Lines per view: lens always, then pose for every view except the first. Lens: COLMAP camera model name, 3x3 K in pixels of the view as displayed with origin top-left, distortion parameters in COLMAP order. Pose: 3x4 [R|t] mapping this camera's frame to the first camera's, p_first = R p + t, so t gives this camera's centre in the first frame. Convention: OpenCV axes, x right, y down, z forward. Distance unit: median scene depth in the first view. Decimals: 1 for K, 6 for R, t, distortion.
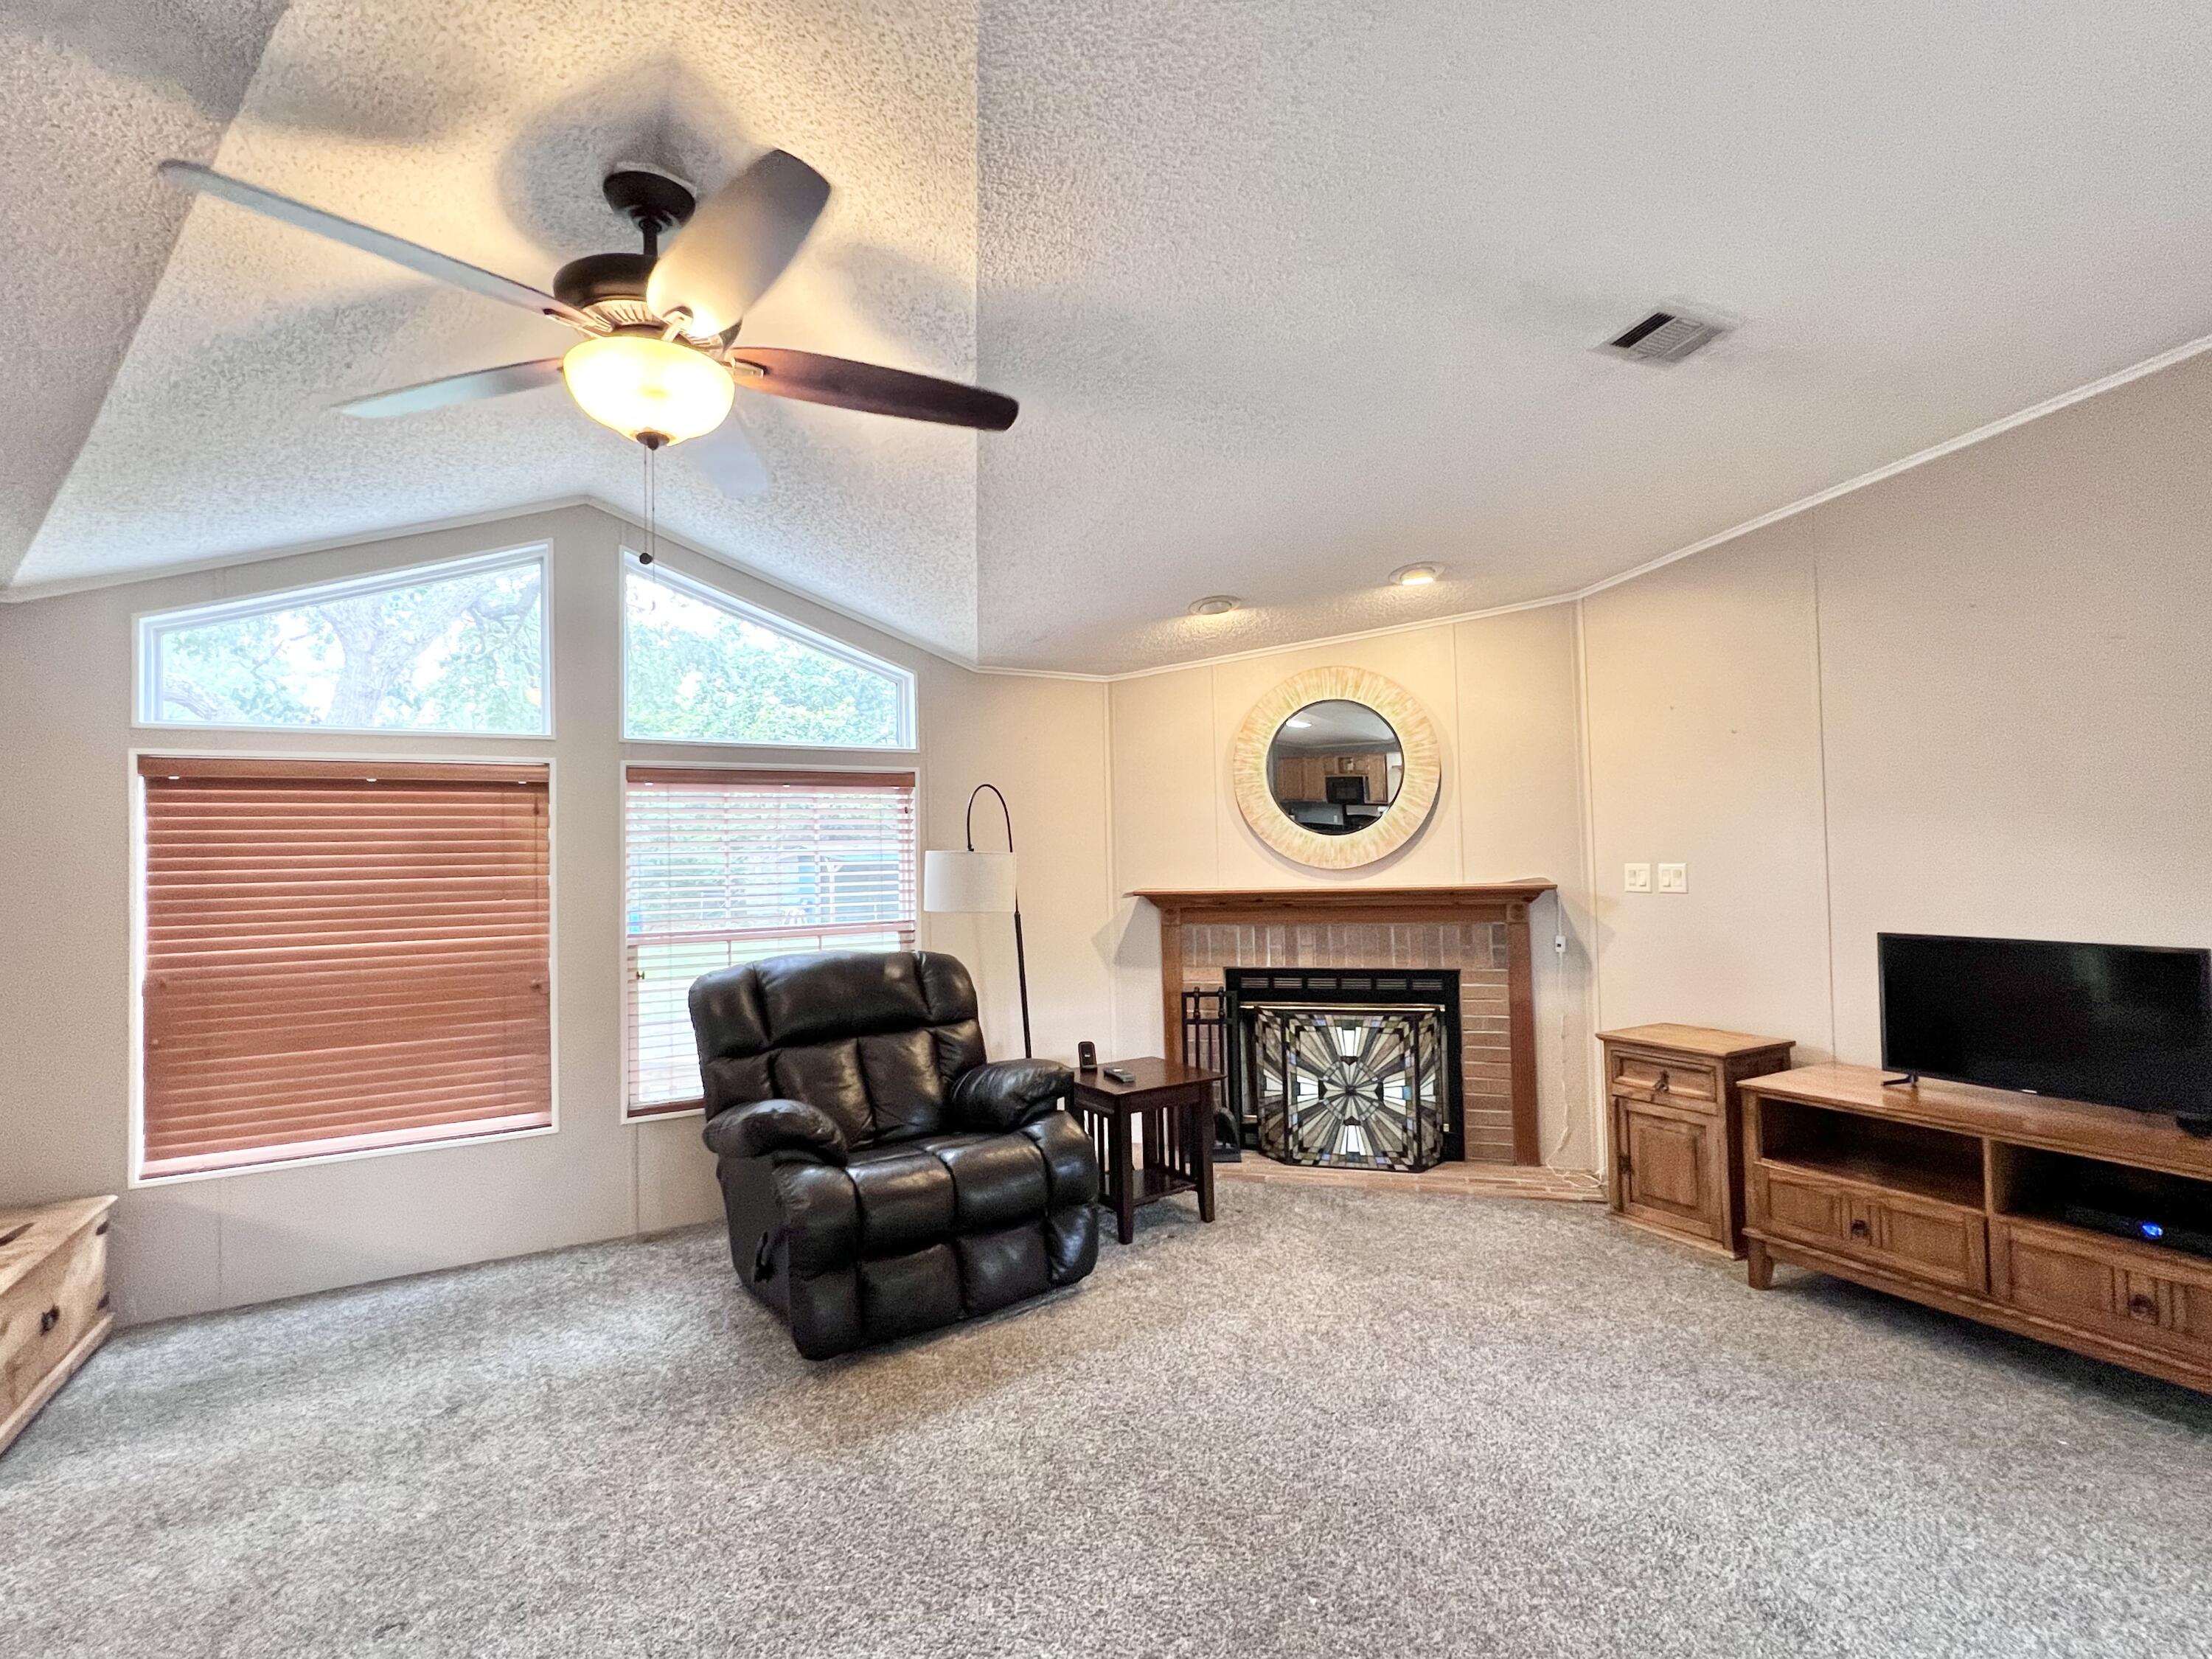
lens RADIAL K [[1044.4, 0, 1104.1], [0, 1044.4, 825.9], [0, 0, 1]] dist [-0.004404, 0.001529]
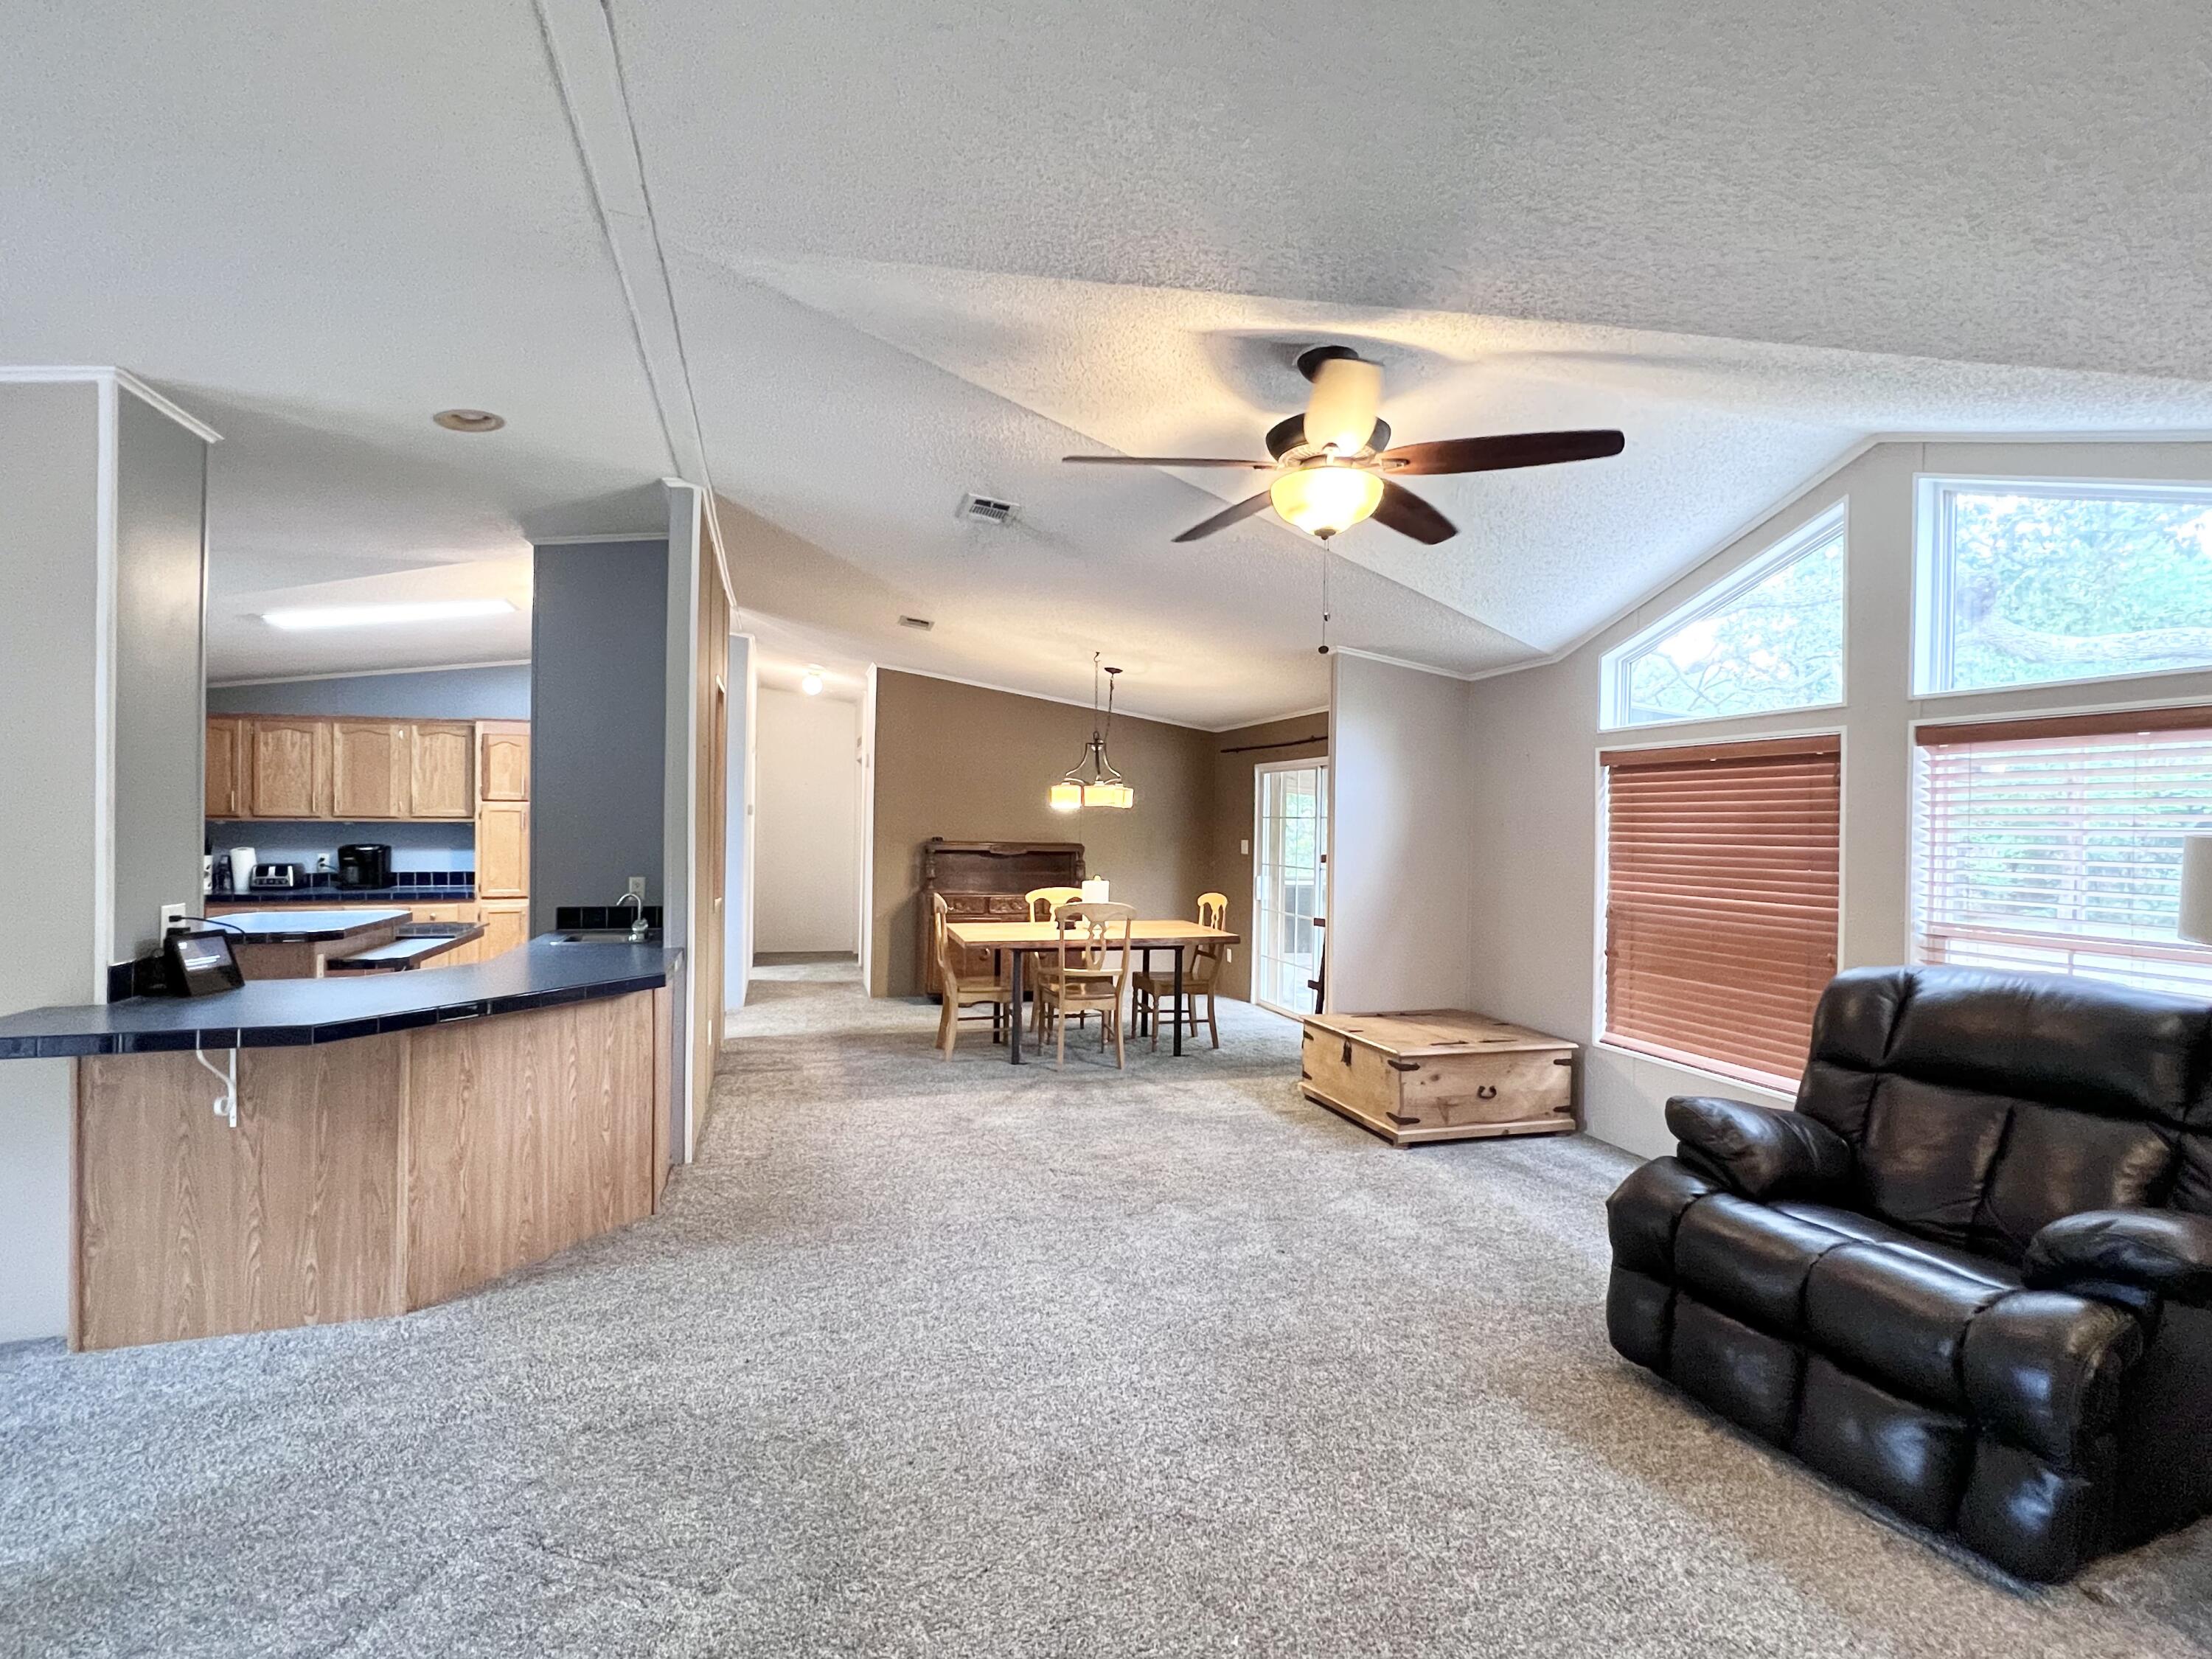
lens RADIAL K [[1044.4, 0, 1103.1], [0, 1044.4, 827.3], [0, 0, 1]] dist [-0.004404, 0.001529]
pose [[-0.216791, 0.020976, -0.975993, 0.535902], [0.013814, 0.999735, 0.018418, 0.000964], [0.976120, -0.009490, -0.217023, 0.525514]]
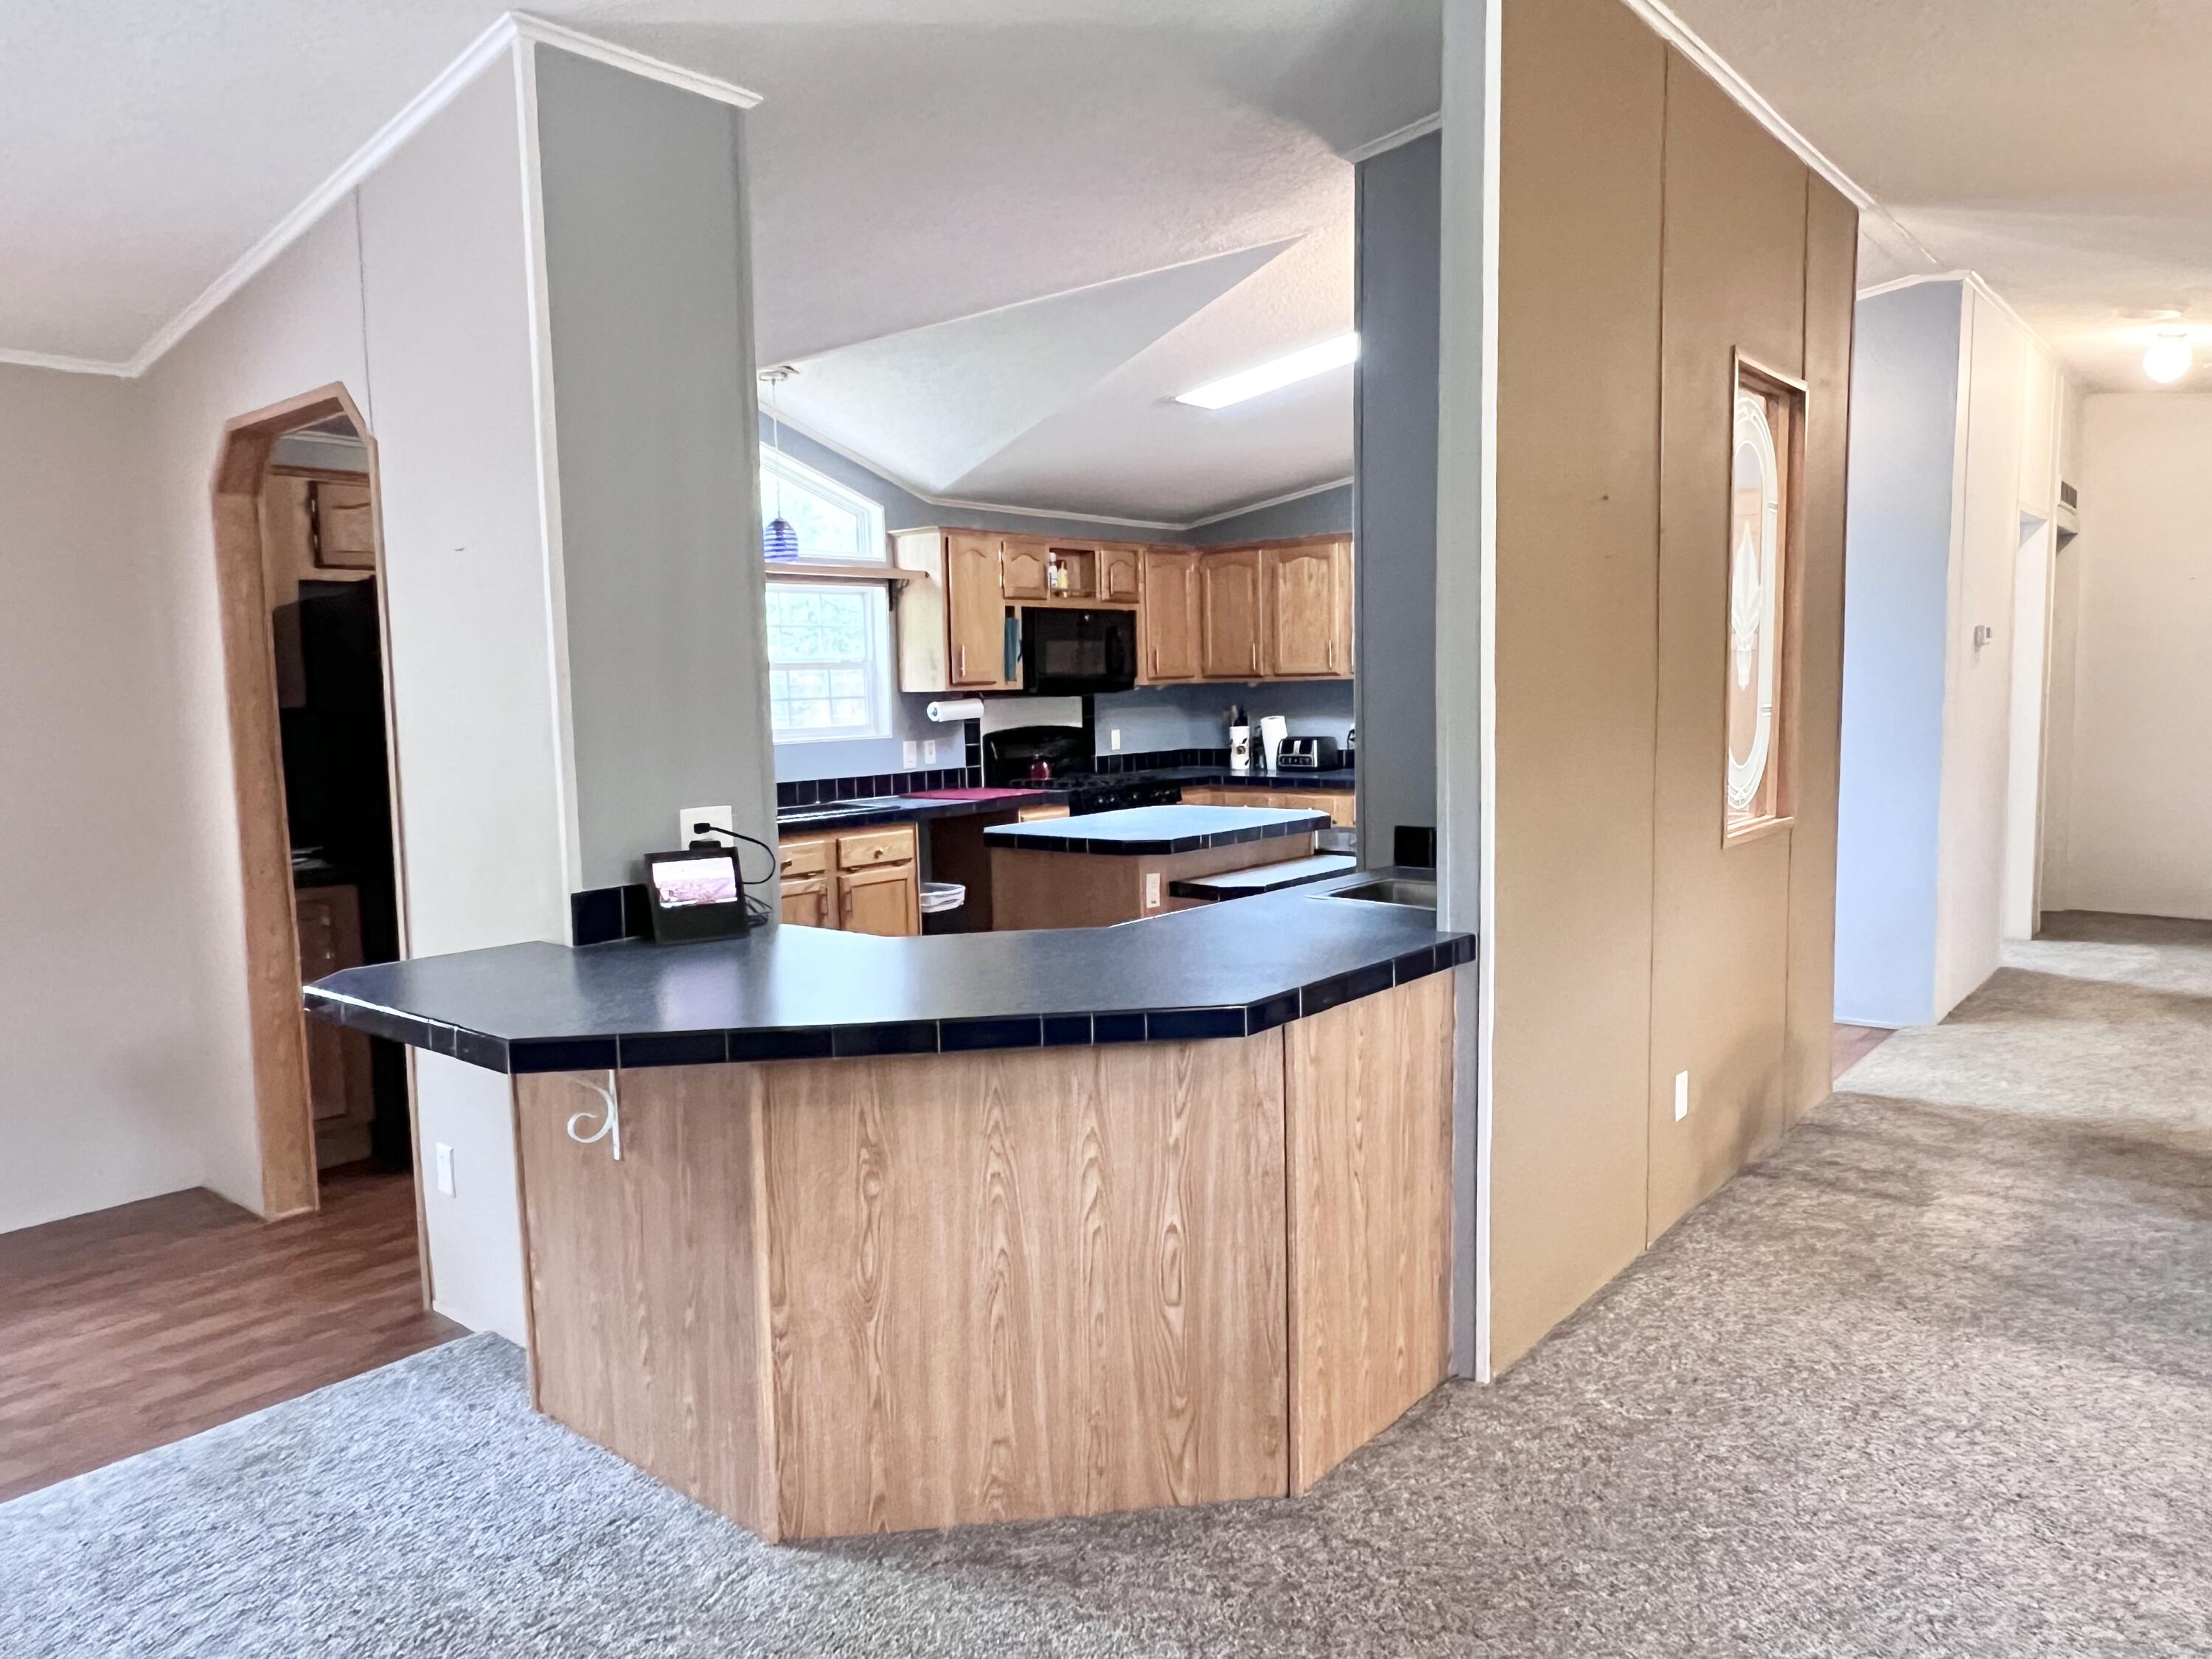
lens RADIAL K [[1471.4, 0, 1116.2], [0, 1471.4, 825.1], [0, 0, 1]] dist [-0.001978, -0.000541]
pose [[-0.935203, 0.073729, -0.346353, -0.011205], [0.047437, 0.995353, 0.083797, 0.018717], [0.350921, 0.061937, -0.934354, 0.467255]]
